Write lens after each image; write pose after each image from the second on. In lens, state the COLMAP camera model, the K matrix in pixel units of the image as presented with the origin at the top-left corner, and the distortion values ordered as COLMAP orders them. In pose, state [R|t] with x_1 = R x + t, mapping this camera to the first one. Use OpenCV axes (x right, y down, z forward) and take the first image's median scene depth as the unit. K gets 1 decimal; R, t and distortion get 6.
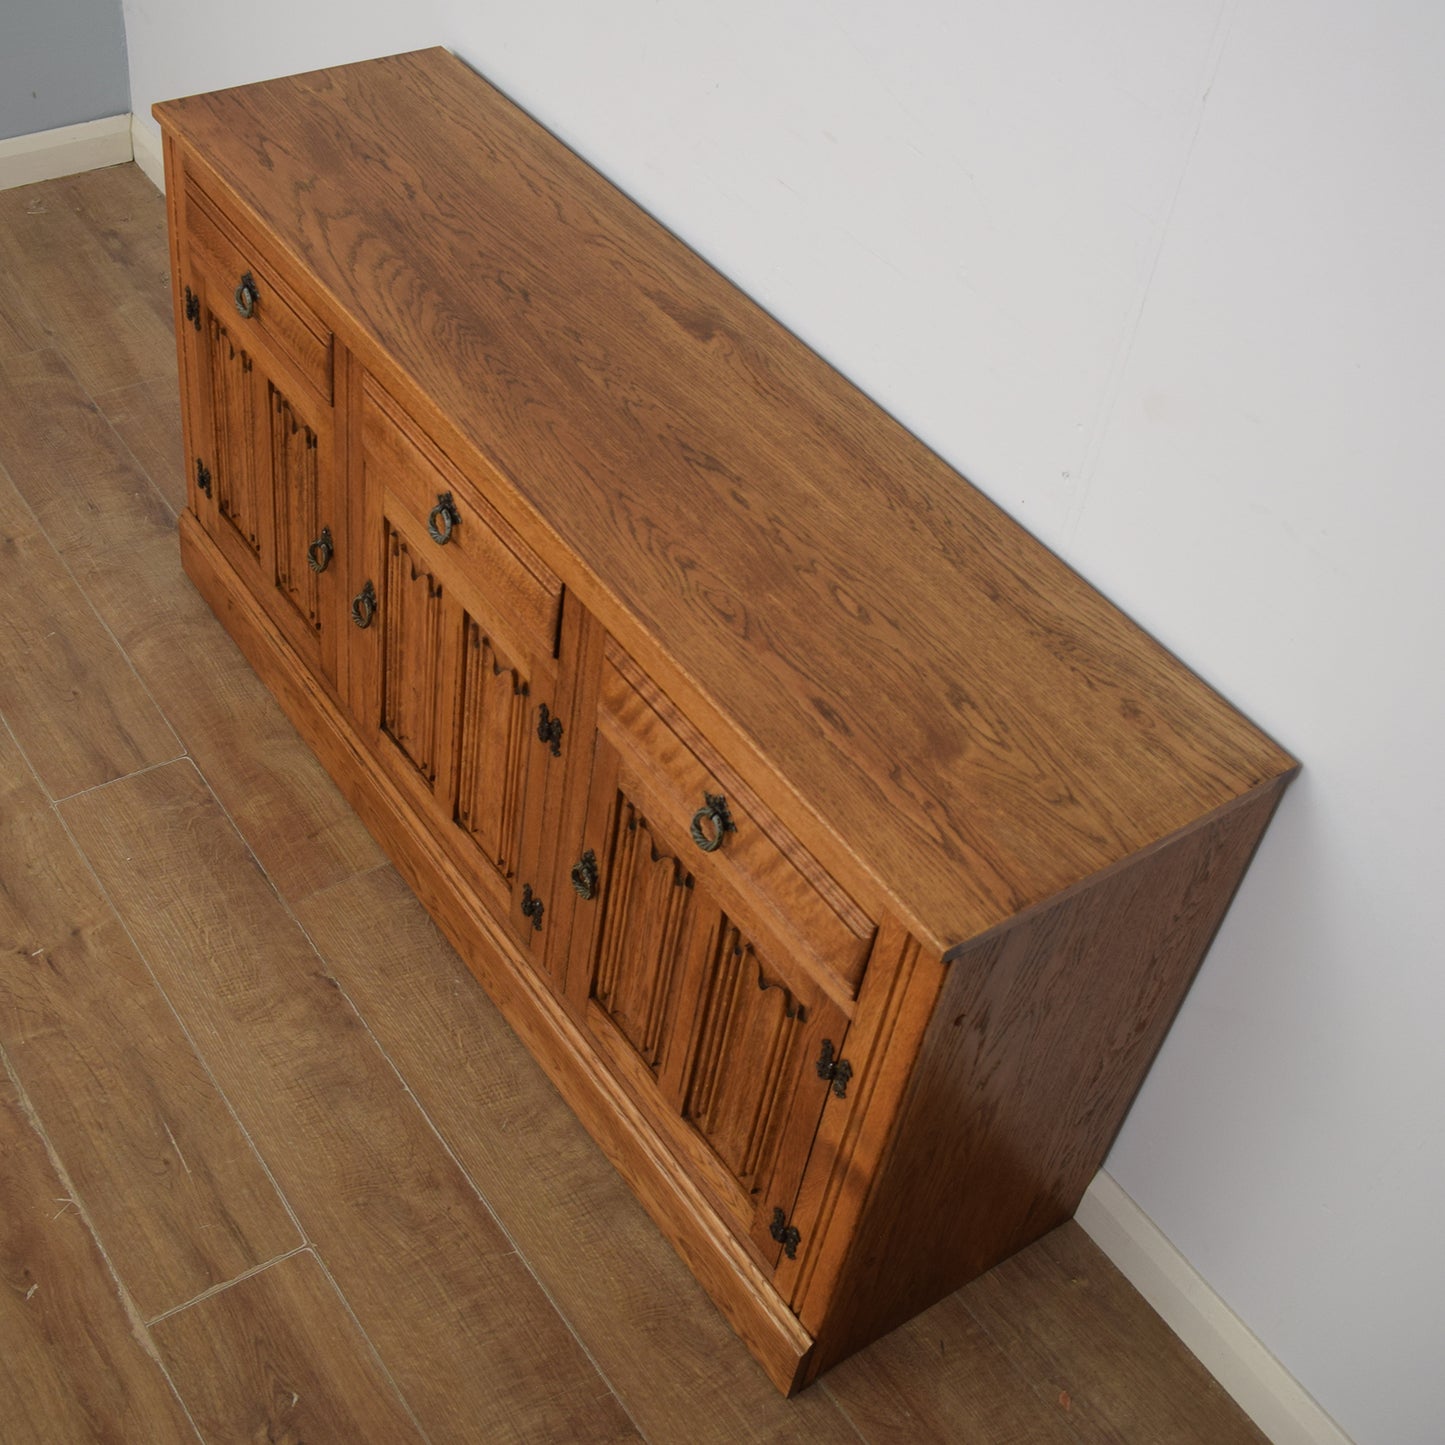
lens RADIAL K [[1884.5, 0, 616.1], [0, 1884.5, 665.0], [0, 0, 1]] dist [-0.093810, 0.000000]
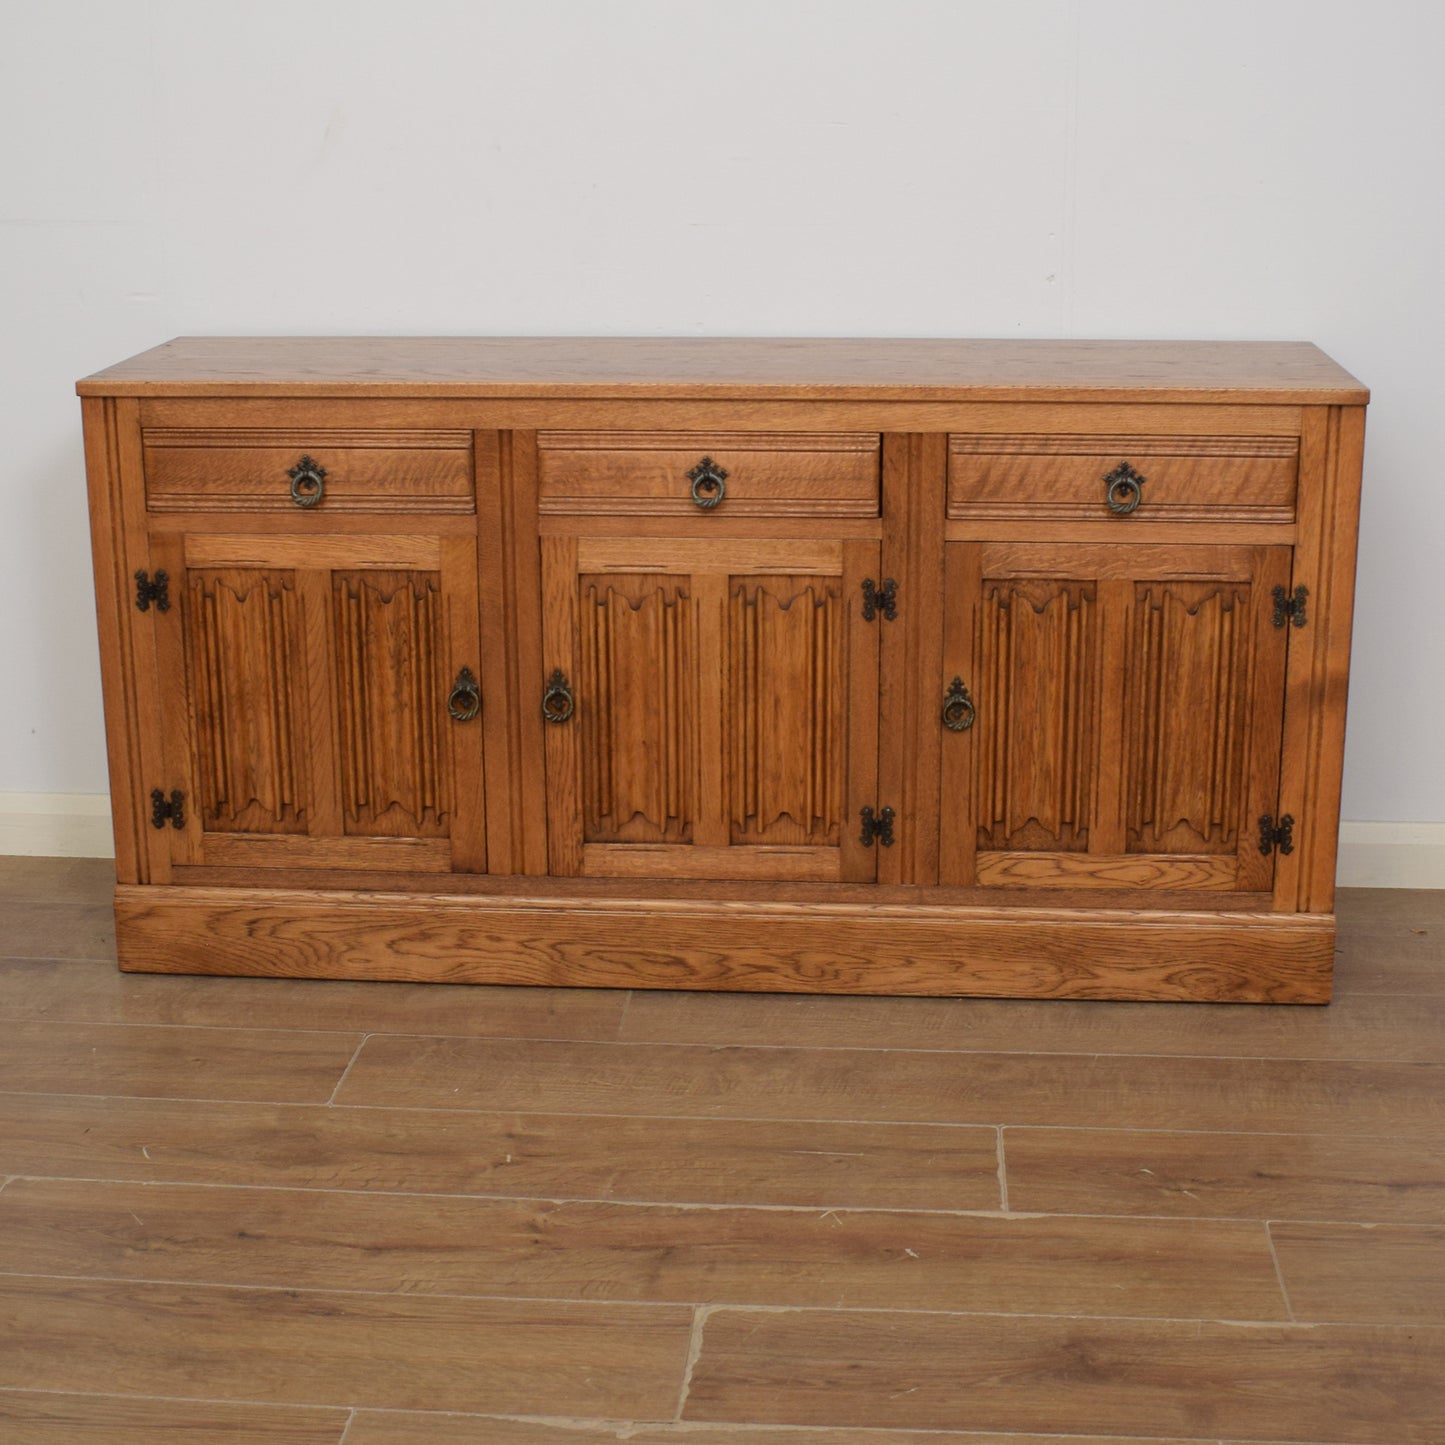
lens RADIAL K [[2321.3, 0, 702.1], [0, 2321.3, 644.2], [0, 0, 1]] dist [-0.093581, 0.000000]
pose [[0.618889, -0.292258, 0.729082, -1.099715], [0.580401, 0.795575, -0.173768, 0.230493], [-0.529255, 0.530703, 0.662000, 0.130200]]
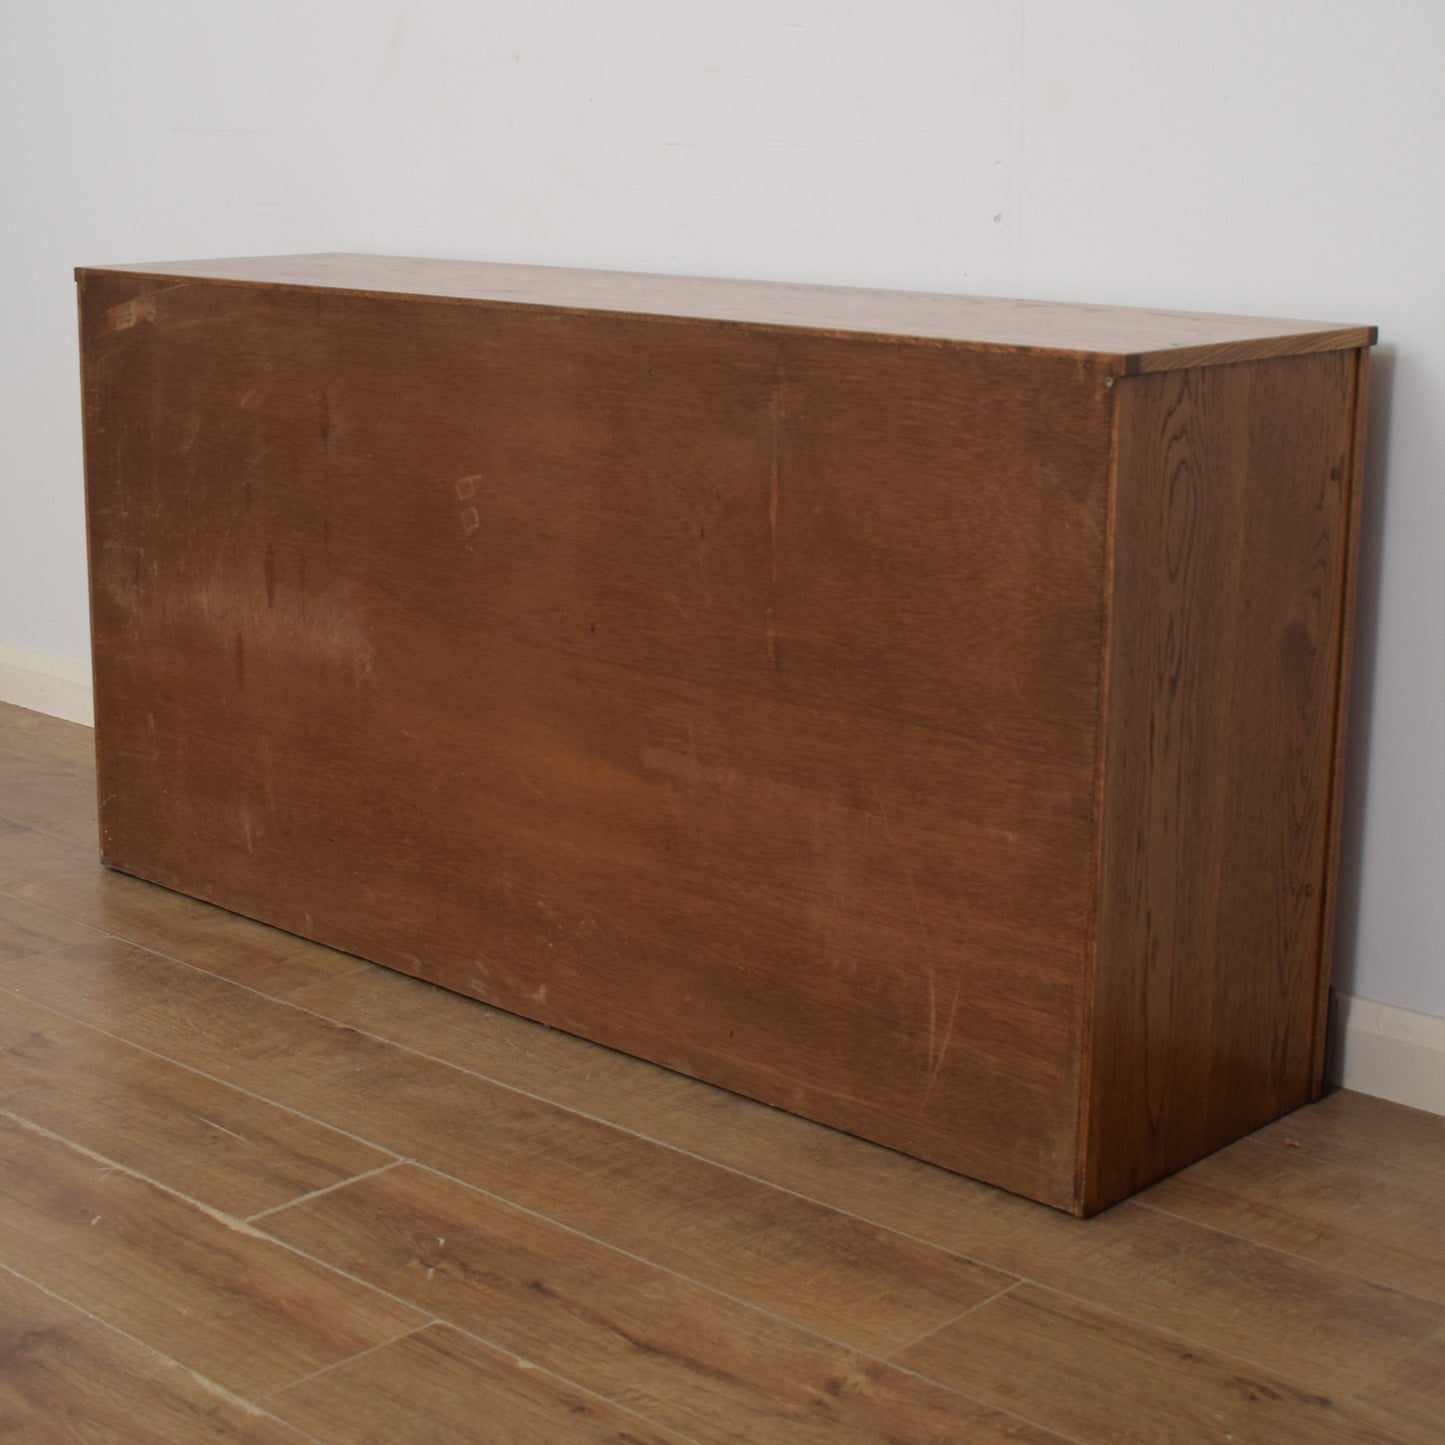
lens RADIAL K [[2580.0, 0, 624.6], [0, 2580.0, 718.7], [0, 0, 1]] dist [-0.095043, 0.000000]
pose [[0.971832, -0.139621, 0.189863, -0.265190], [0.213546, 0.862505, -0.458785, 0.702745], [-0.099702, 0.486407, 0.868025, -0.124325]]
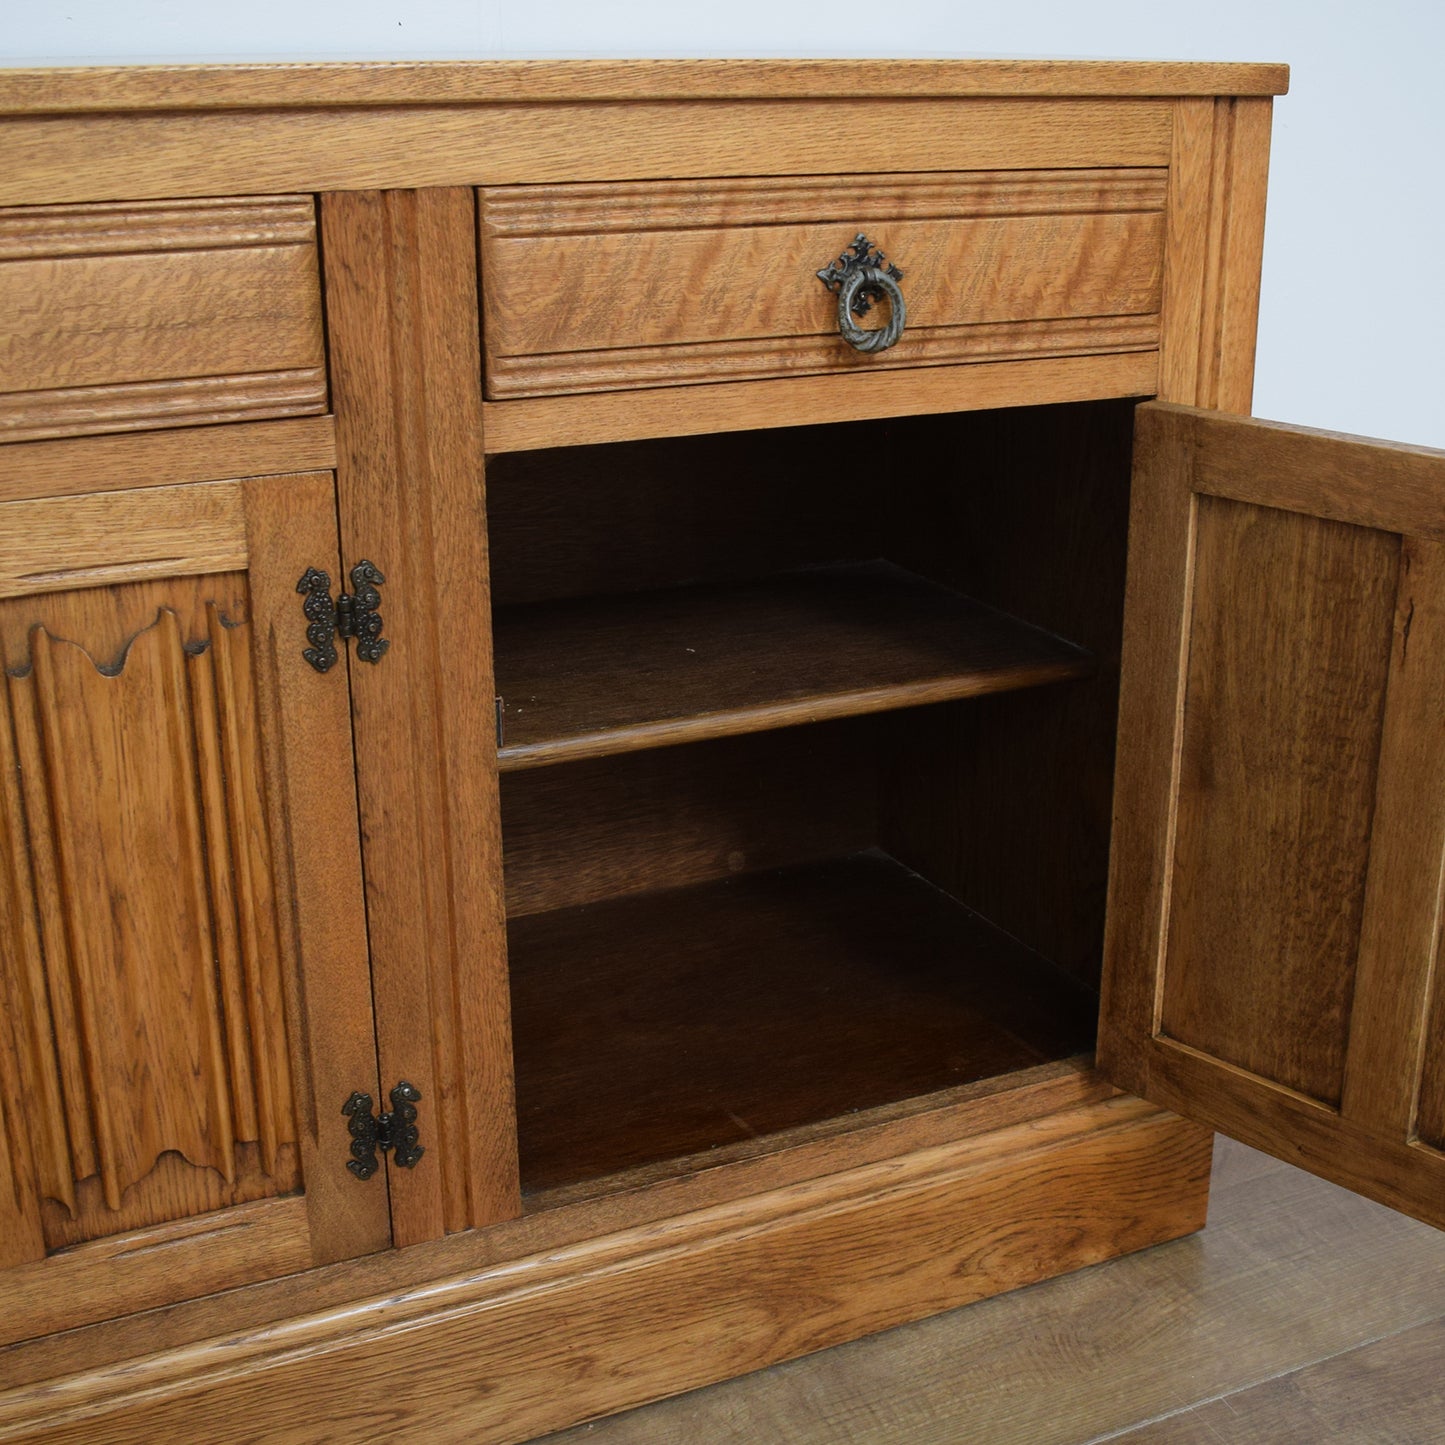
lens RADIAL K [[2085.7, 0, 793.7], [0, 2085.7, 802.6], [0, 0, 1]] dist [-0.091481, 0.000000]
pose [[0.099788, -0.430425, 0.897094, -0.491778], [0.681211, 0.686718, 0.253712, 0.011199], [-0.725254, 0.585793, 0.361736, 0.729855]]
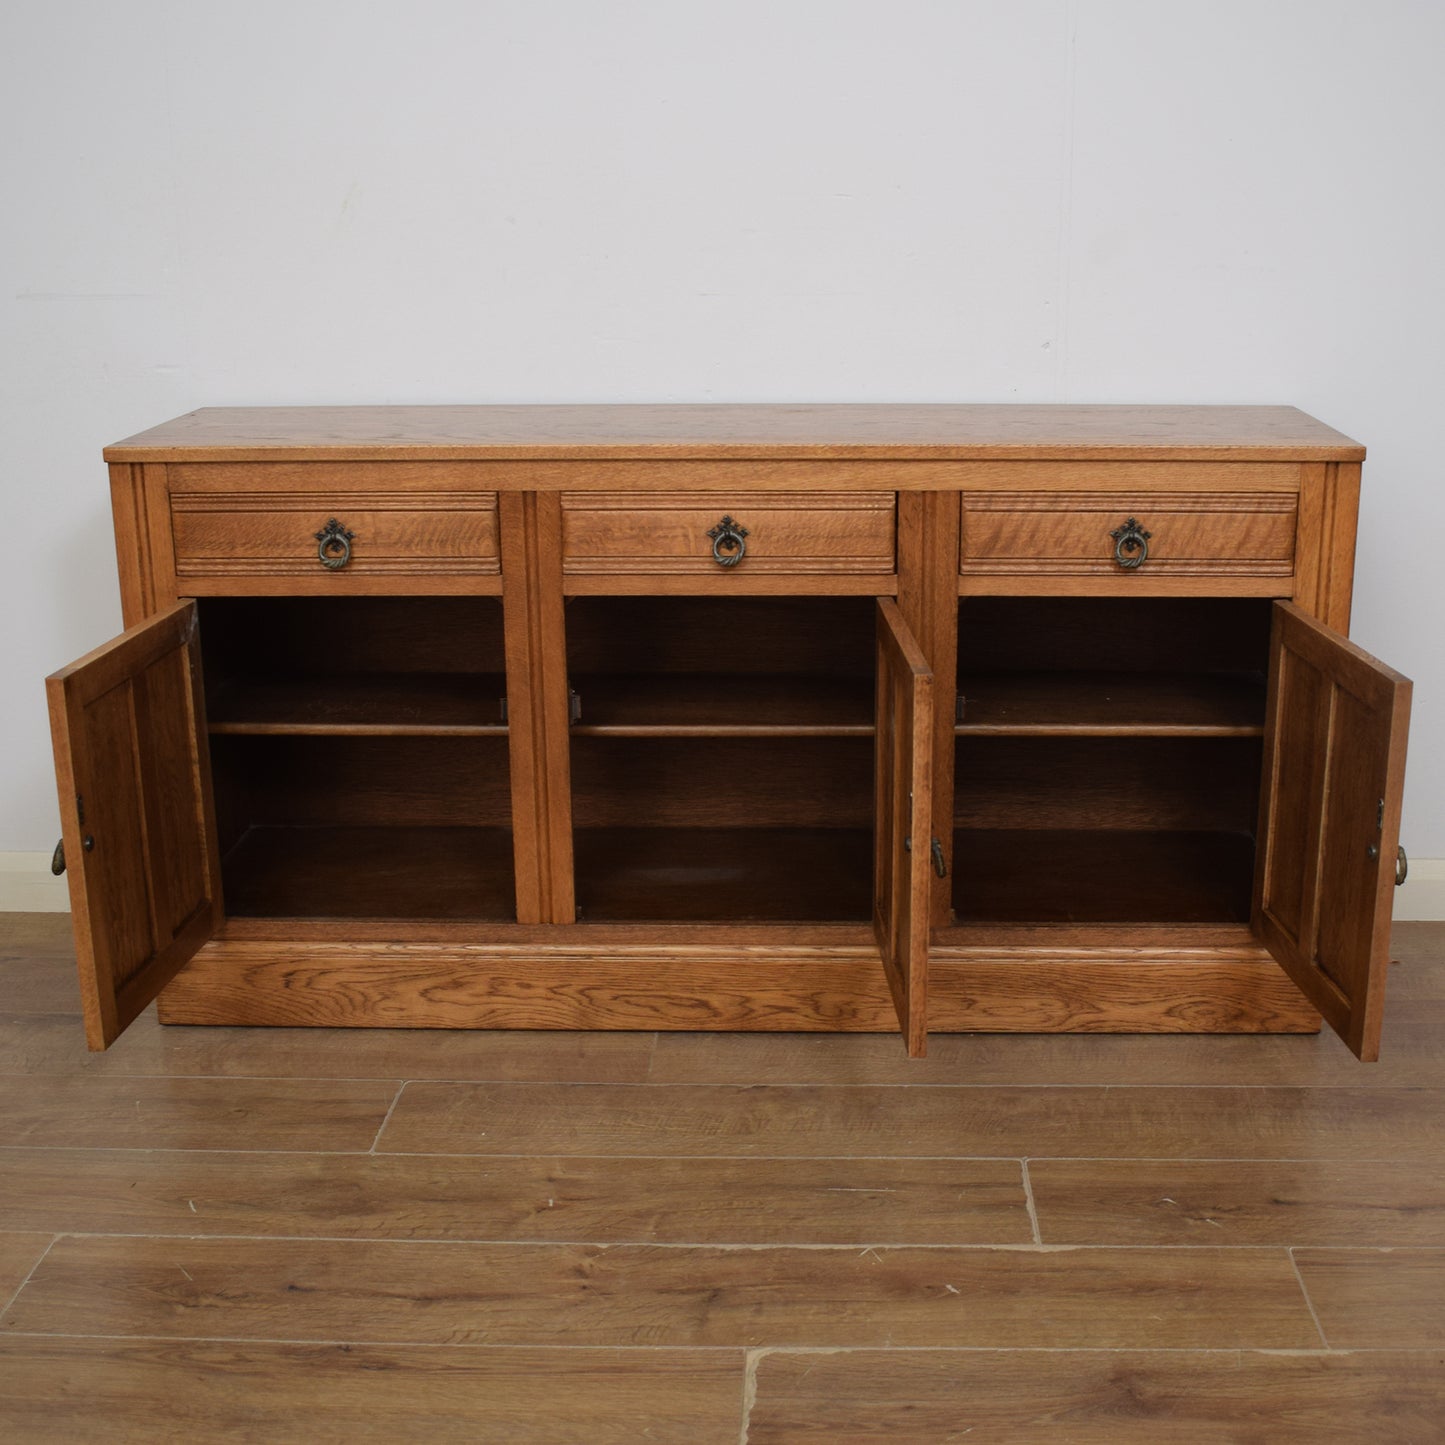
lens RADIAL K [[2020.9, 0, 774.3], [0, 2020.9, 803.0], [0, 0, 1]] dist [-0.091297, 0.000000]
pose [[0.572507, -0.335939, 0.747918, -1.025228], [0.599096, 0.794170, -0.101875, 0.186746], [-0.559750, 0.506399, 0.655927, 0.244669]]
